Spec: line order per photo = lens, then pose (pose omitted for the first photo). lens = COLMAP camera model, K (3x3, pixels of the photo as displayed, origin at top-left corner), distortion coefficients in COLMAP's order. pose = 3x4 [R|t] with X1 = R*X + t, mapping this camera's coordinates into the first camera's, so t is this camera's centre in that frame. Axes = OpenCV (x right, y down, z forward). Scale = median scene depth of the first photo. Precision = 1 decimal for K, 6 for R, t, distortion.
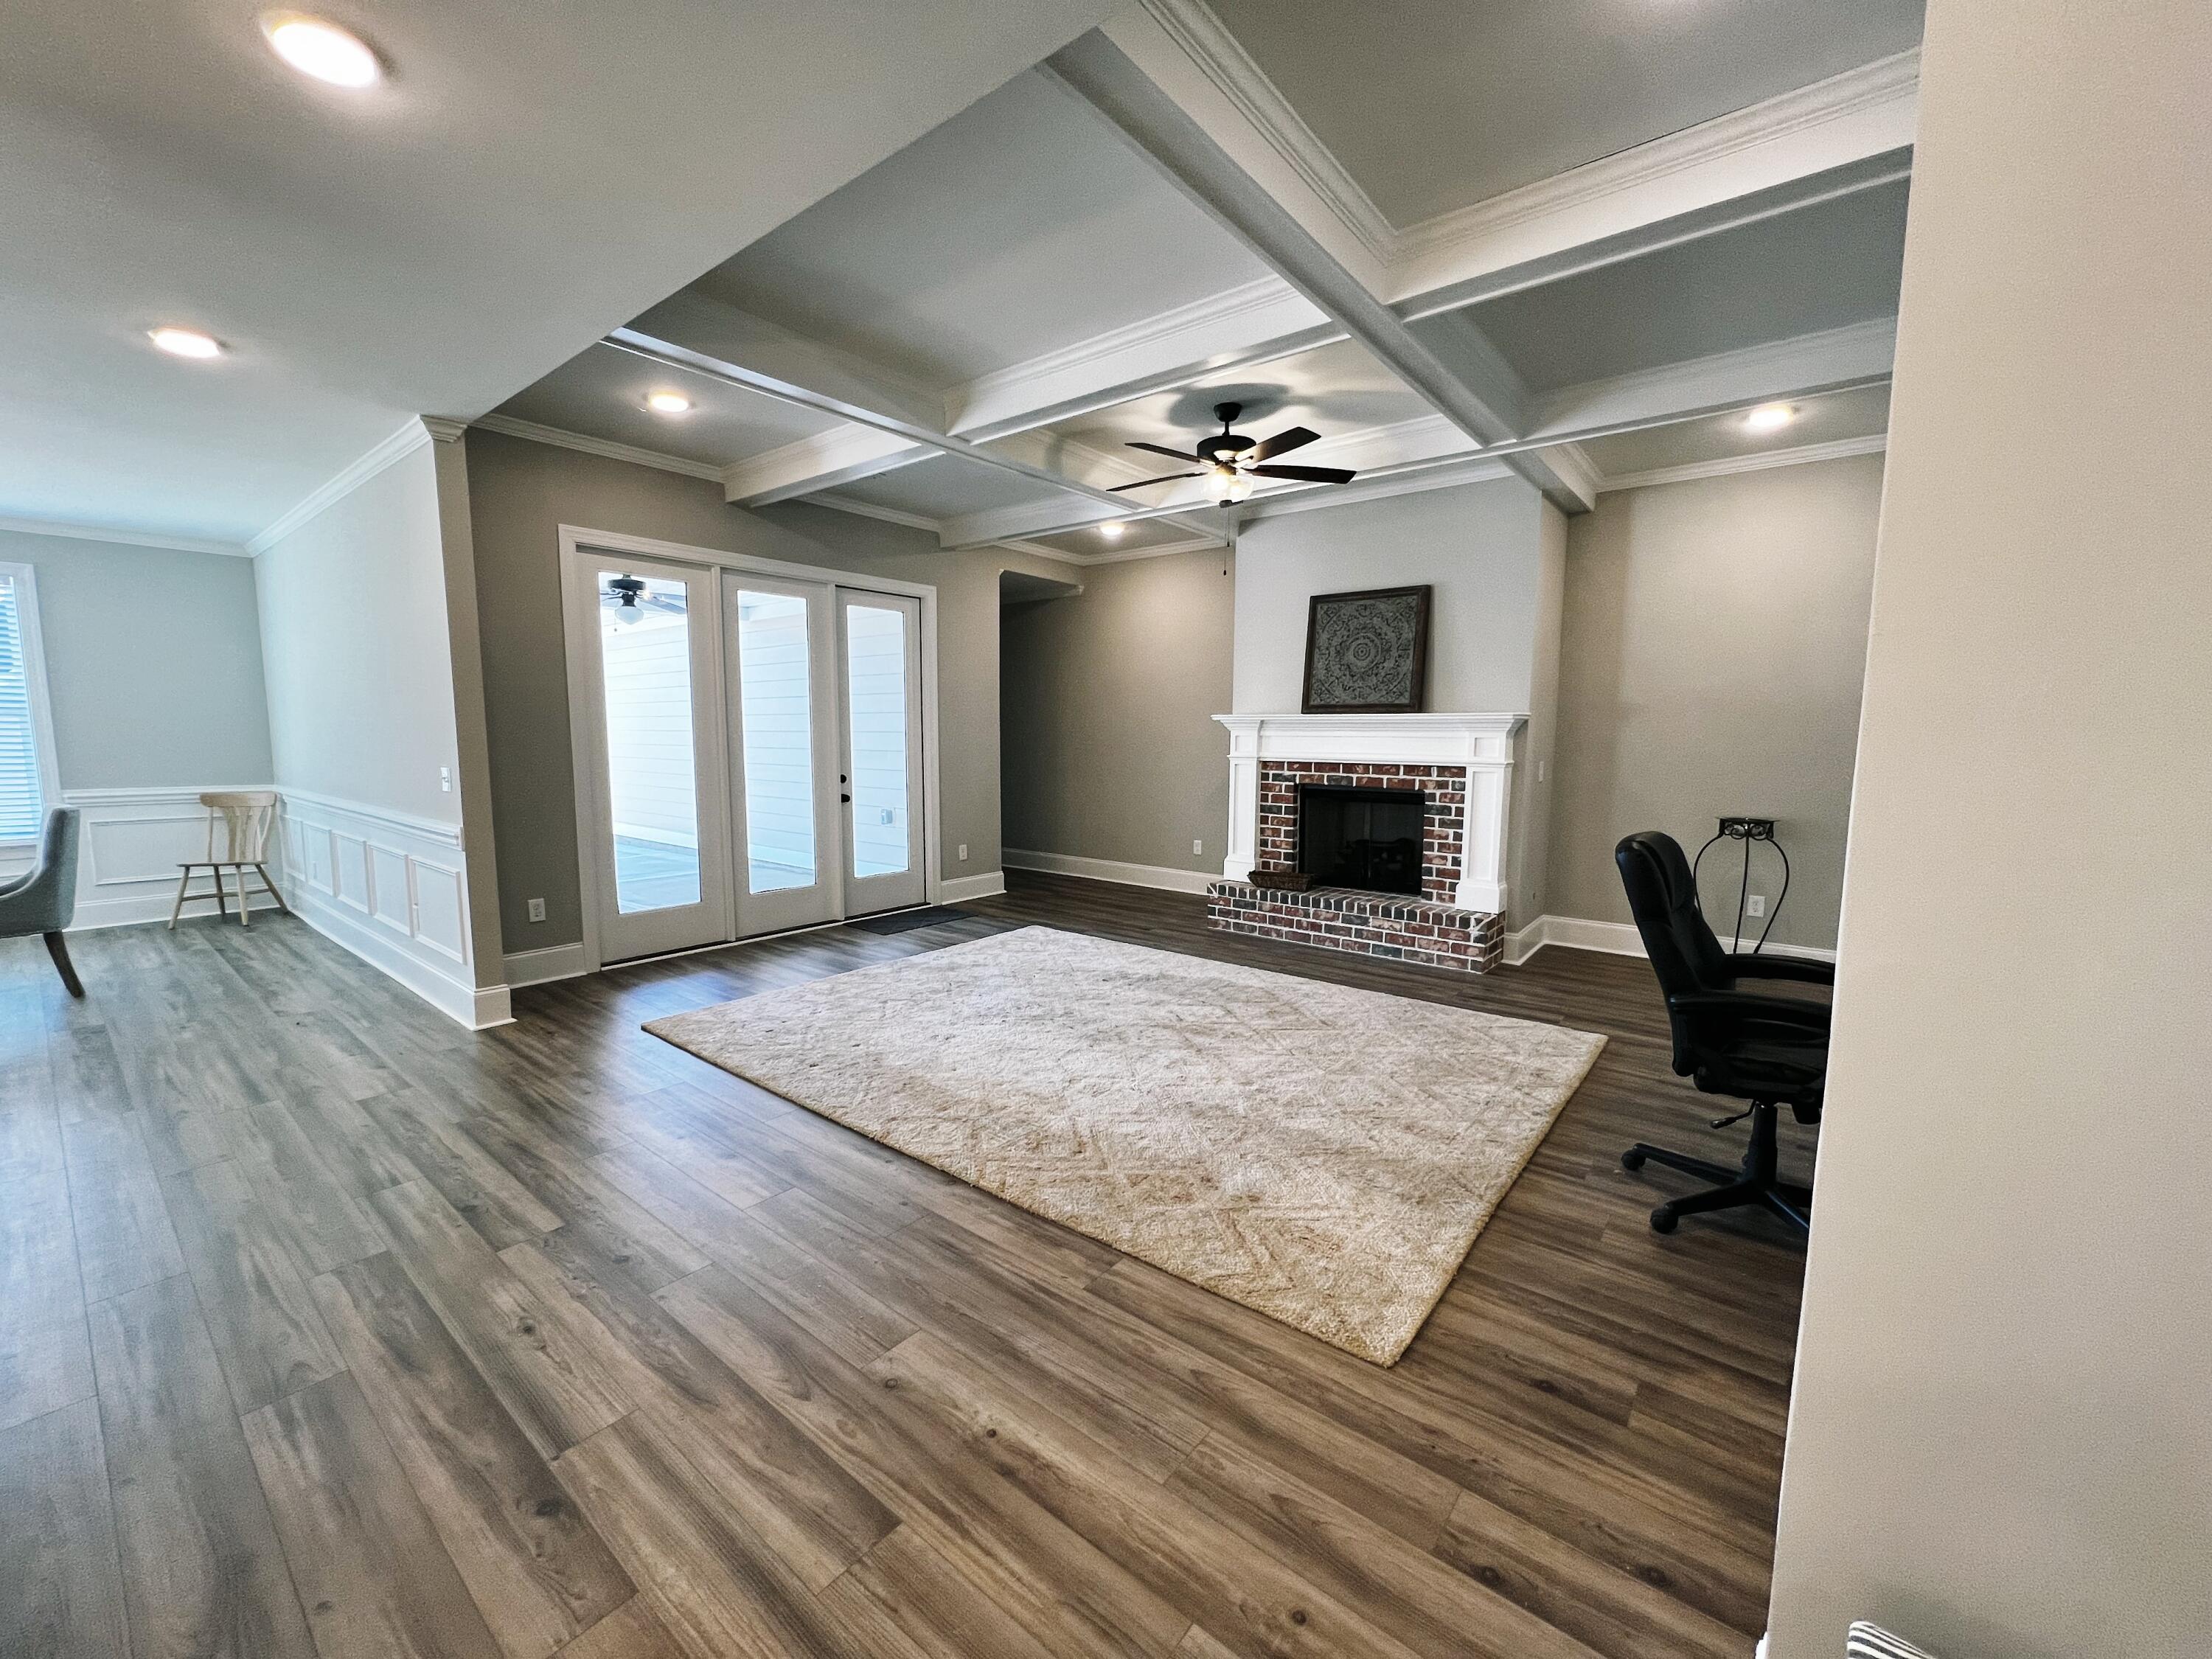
lens RADIAL K [[880.2, 0, 1106.1], [0, 880.2, 830.2], [0, 0, 1]] dist [-0.001013, 0.000277]
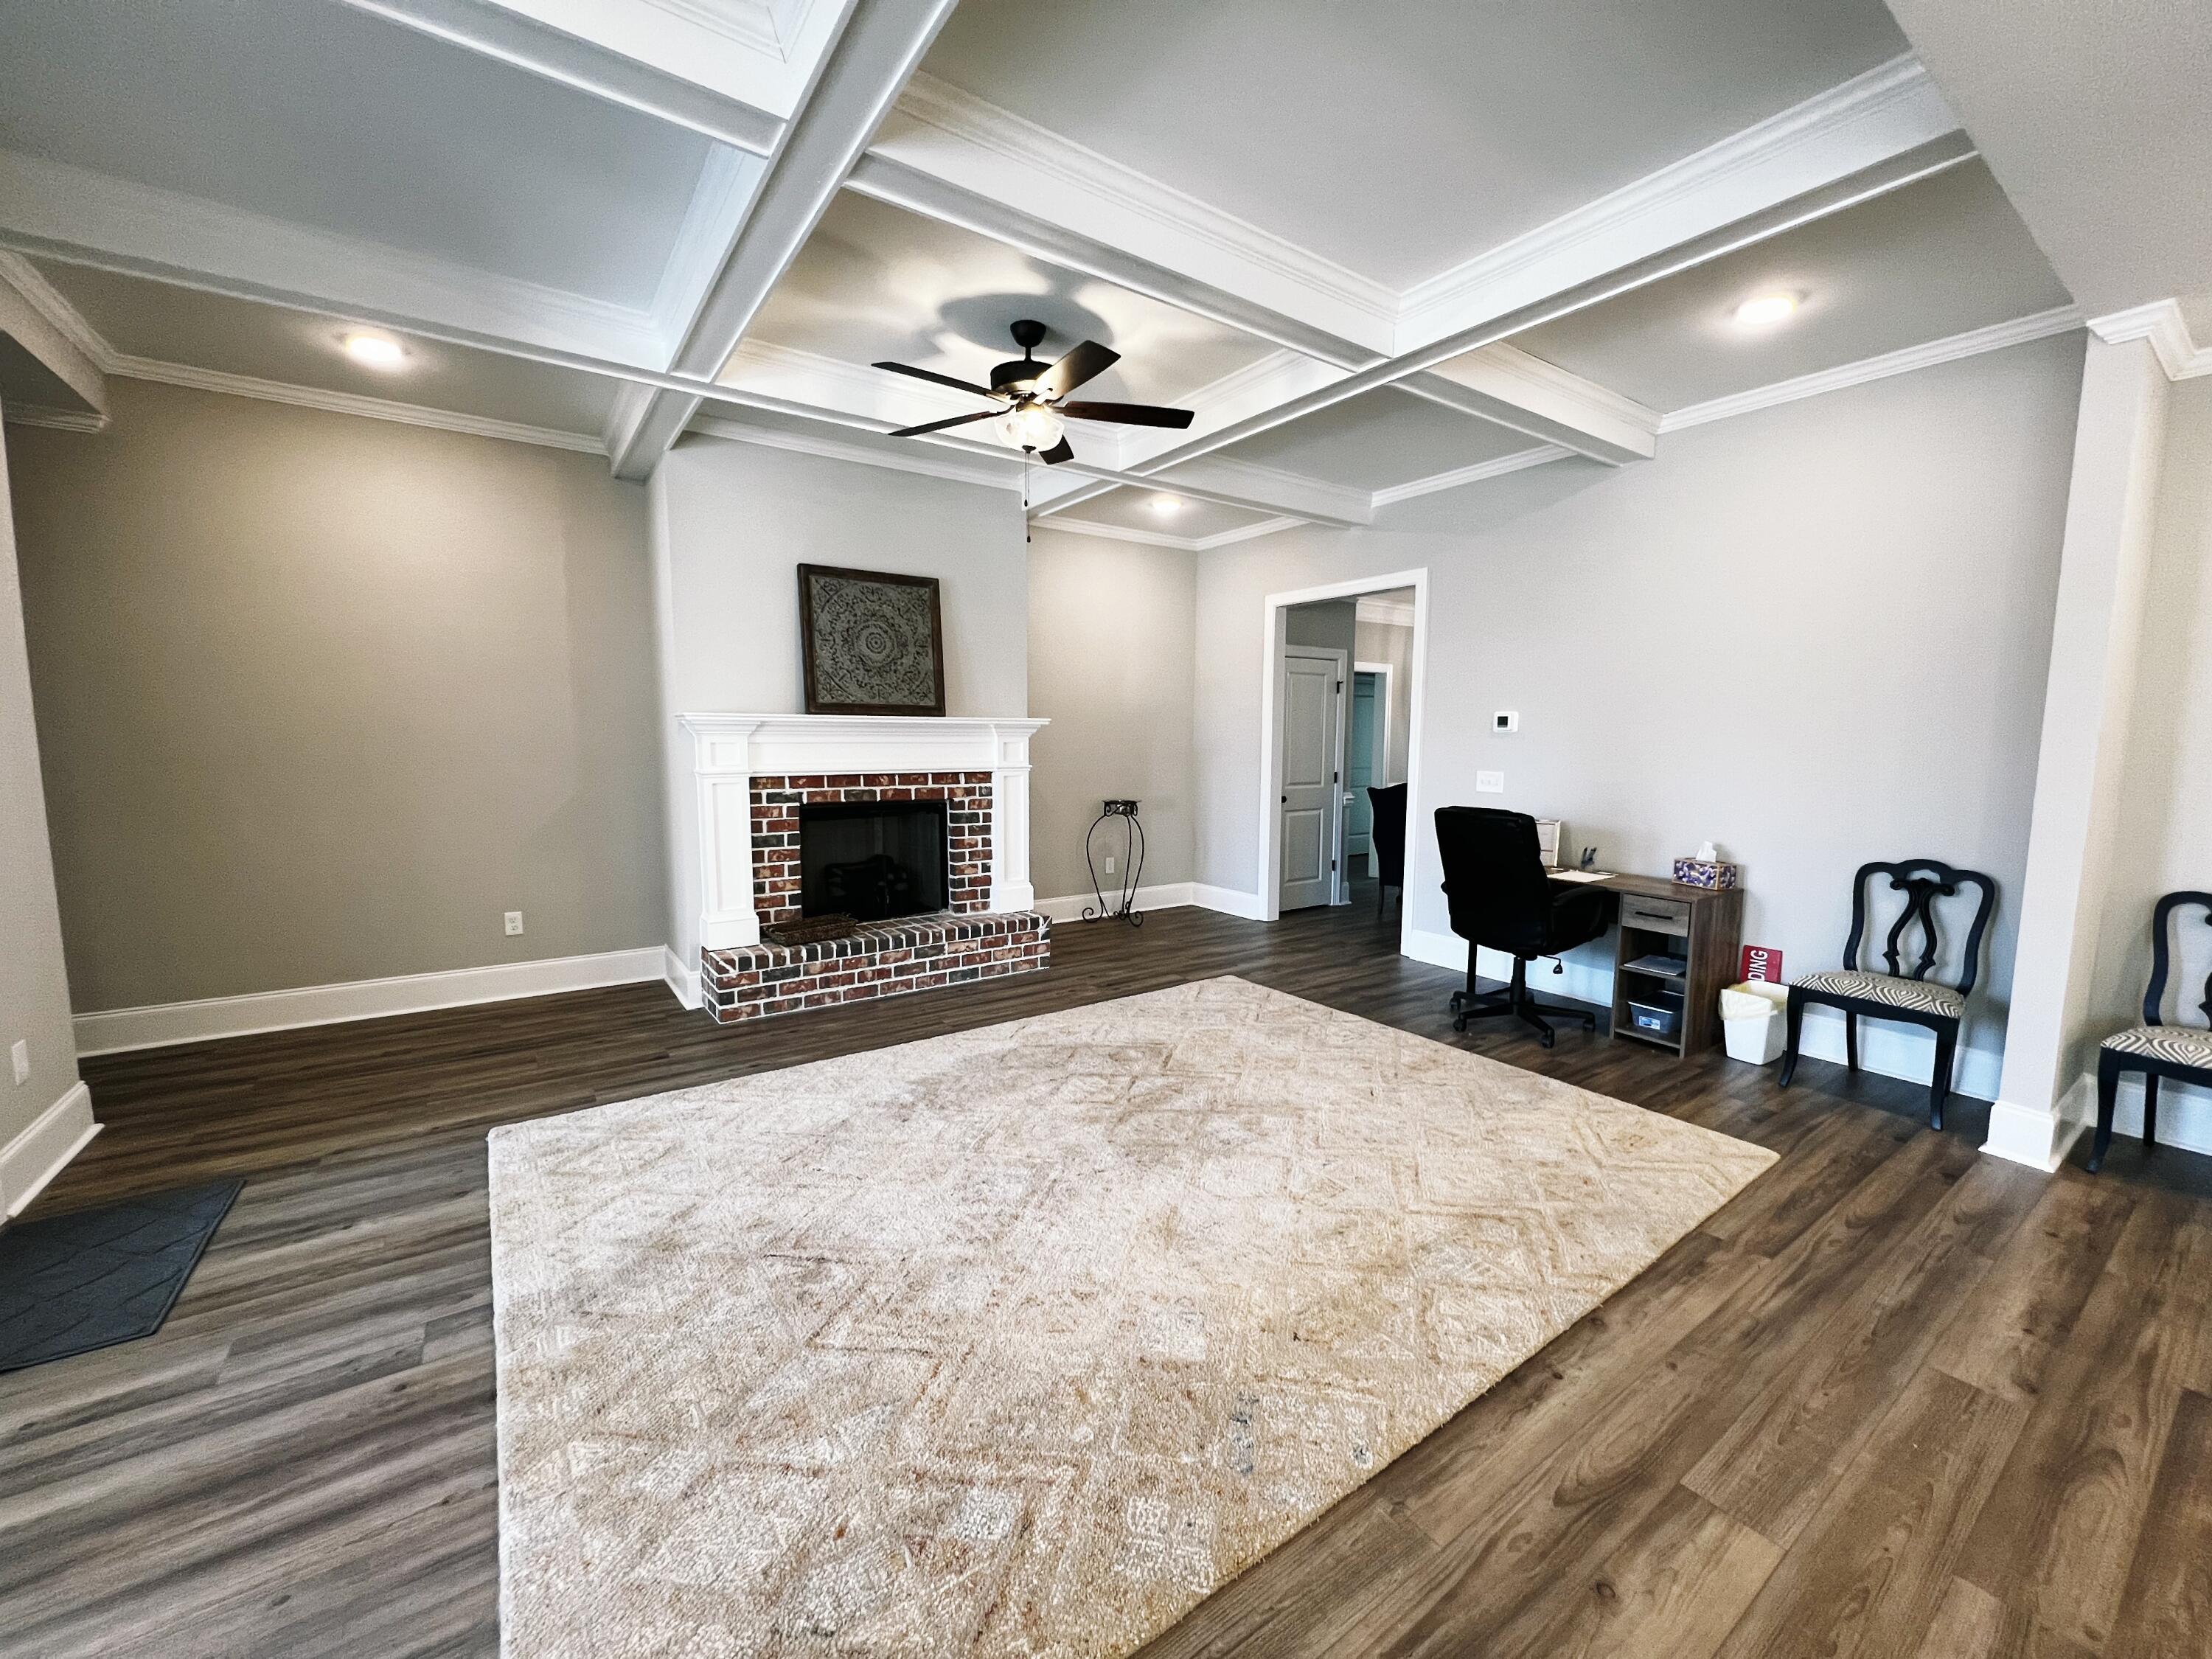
lens RADIAL K [[880.2, 0, 1106.1], [0, 880.2, 830.2], [0, 0, 1]] dist [-0.001013, 0.000277]
pose [[0.278661, -0.108858, 0.954200, -0.494258], [0.103829, 0.991147, 0.082751, -0.072544], [-0.954760, 0.076014, 0.287497, 0.572958]]
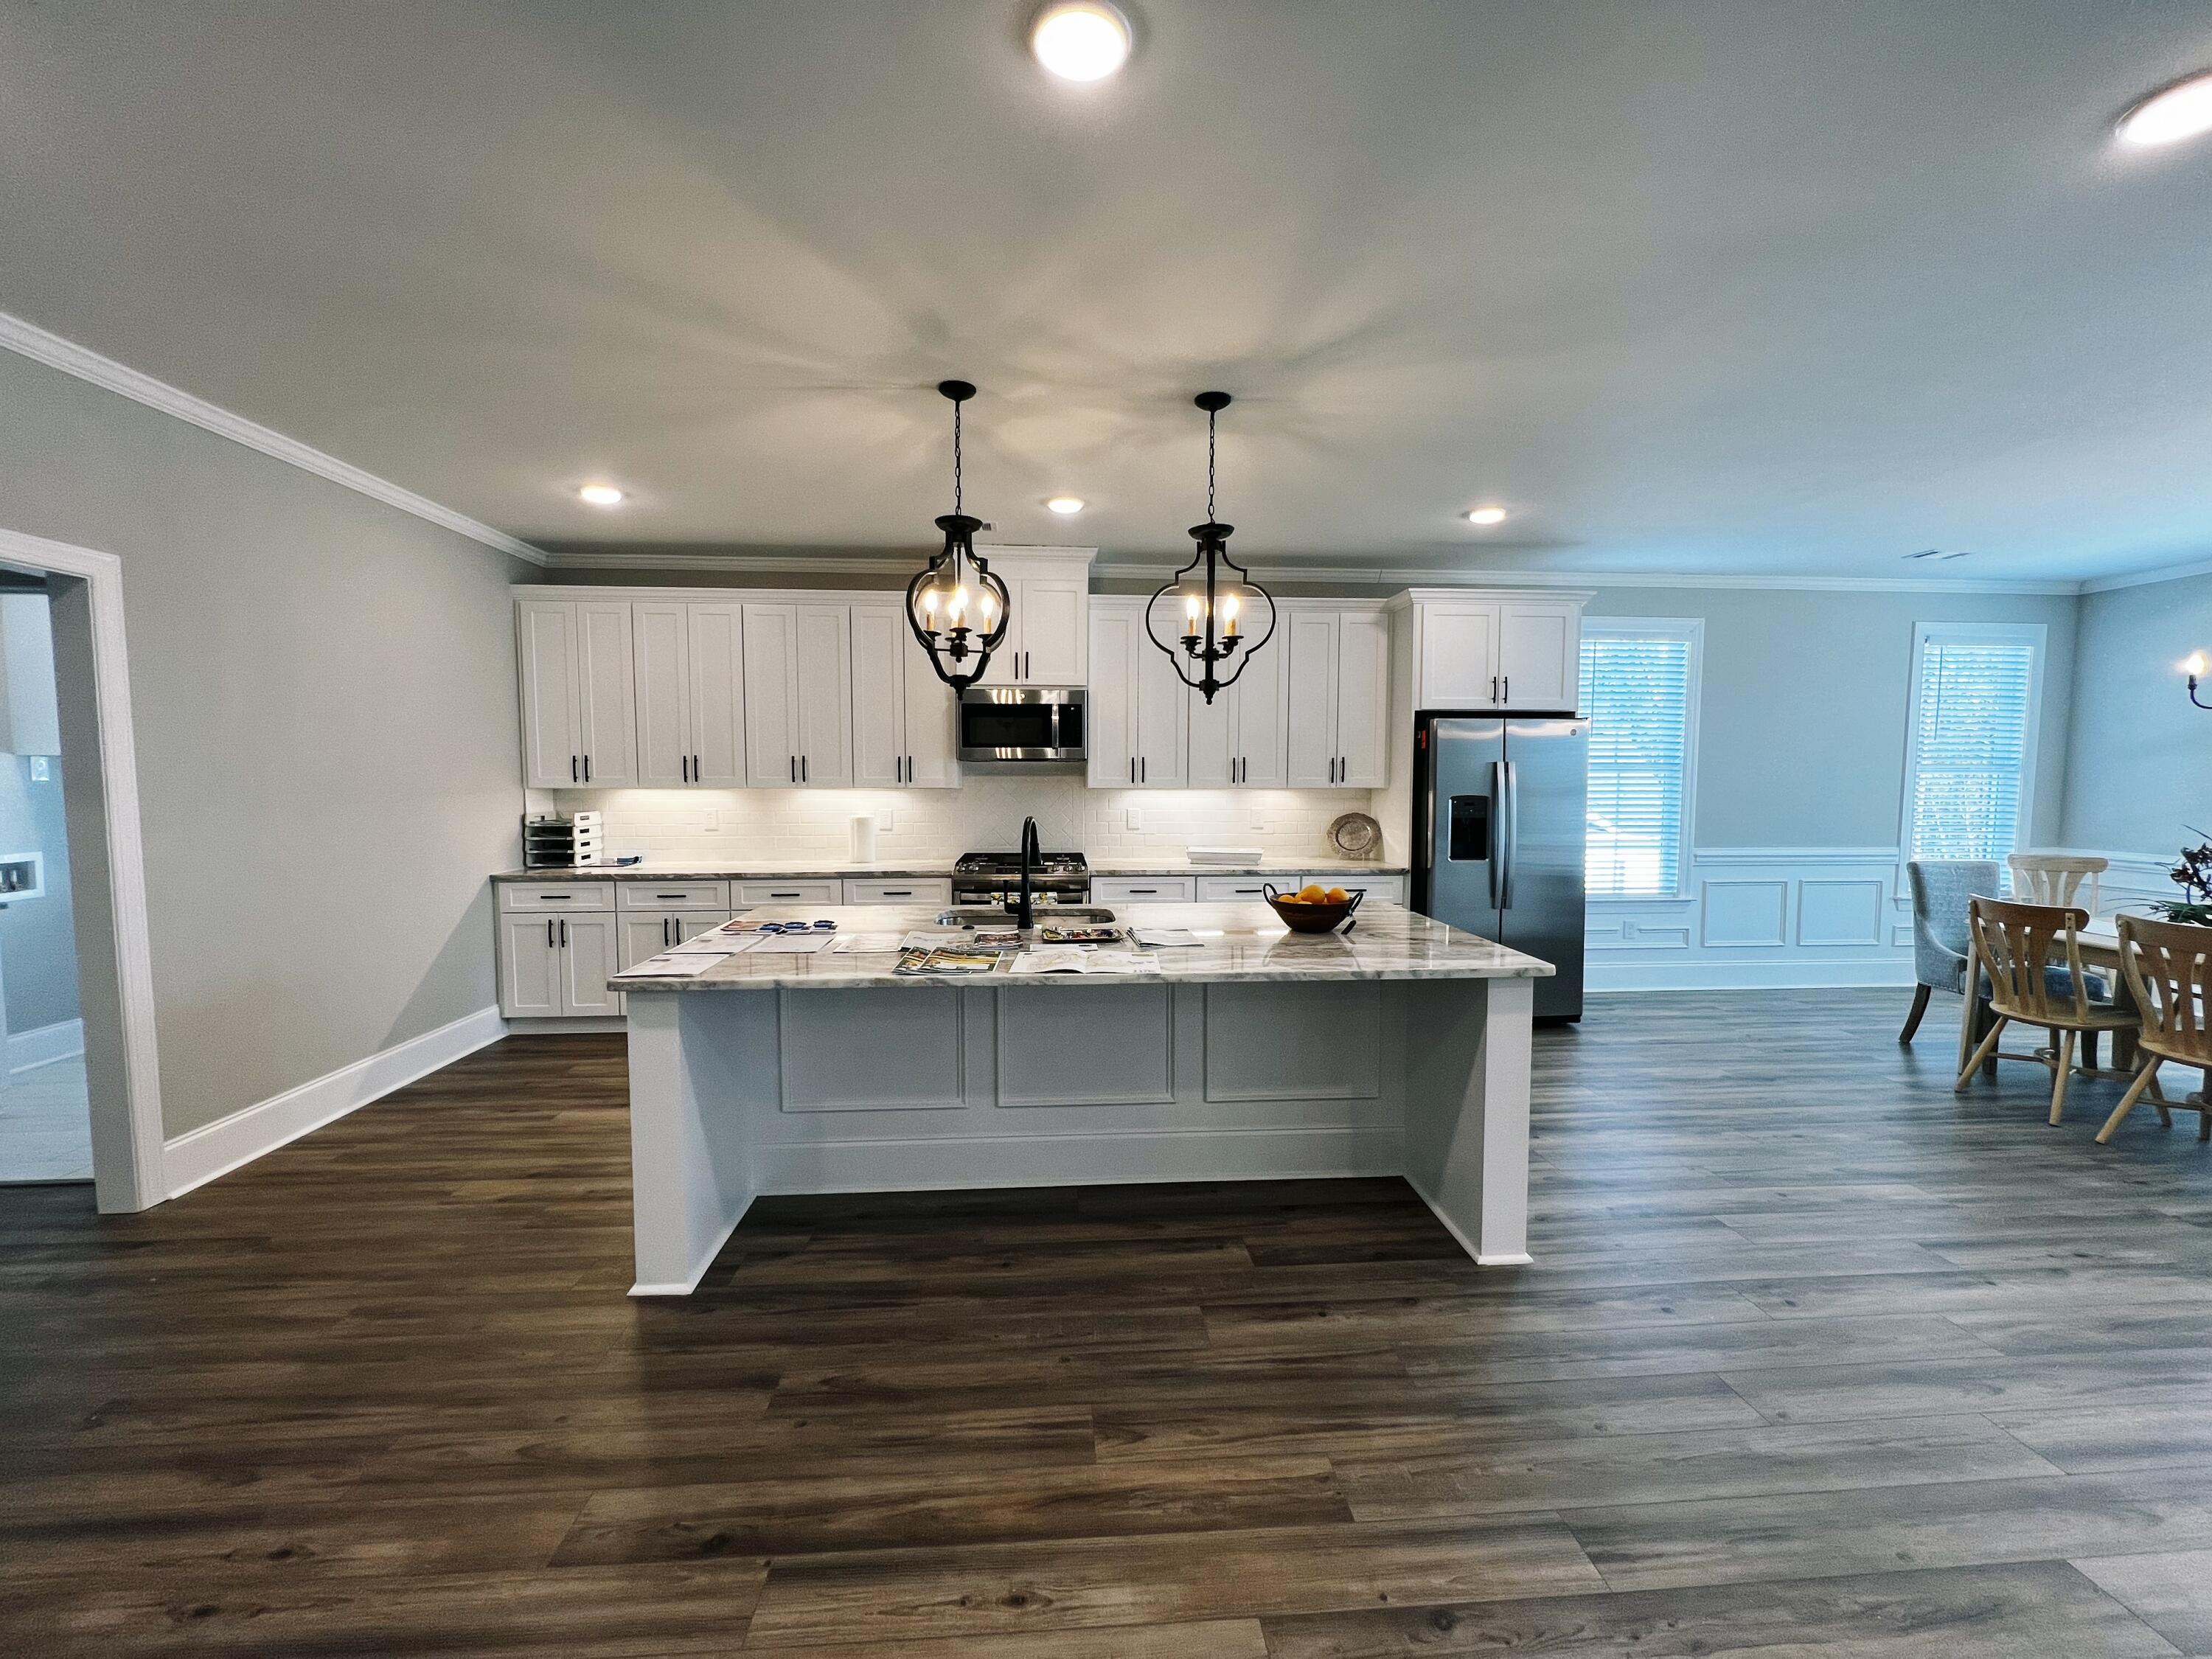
lens RADIAL K [[880.2, 0, 1106.1], [0, 880.2, 830.2], [0, 0, 1]] dist [-0.001013, 0.000277]
pose [[-0.732599, 0.038614, -0.679565, -0.084987], [-0.084390, 0.985534, 0.146976, -0.072606], [0.675409, 0.165023, -0.718742, 0.549549]]
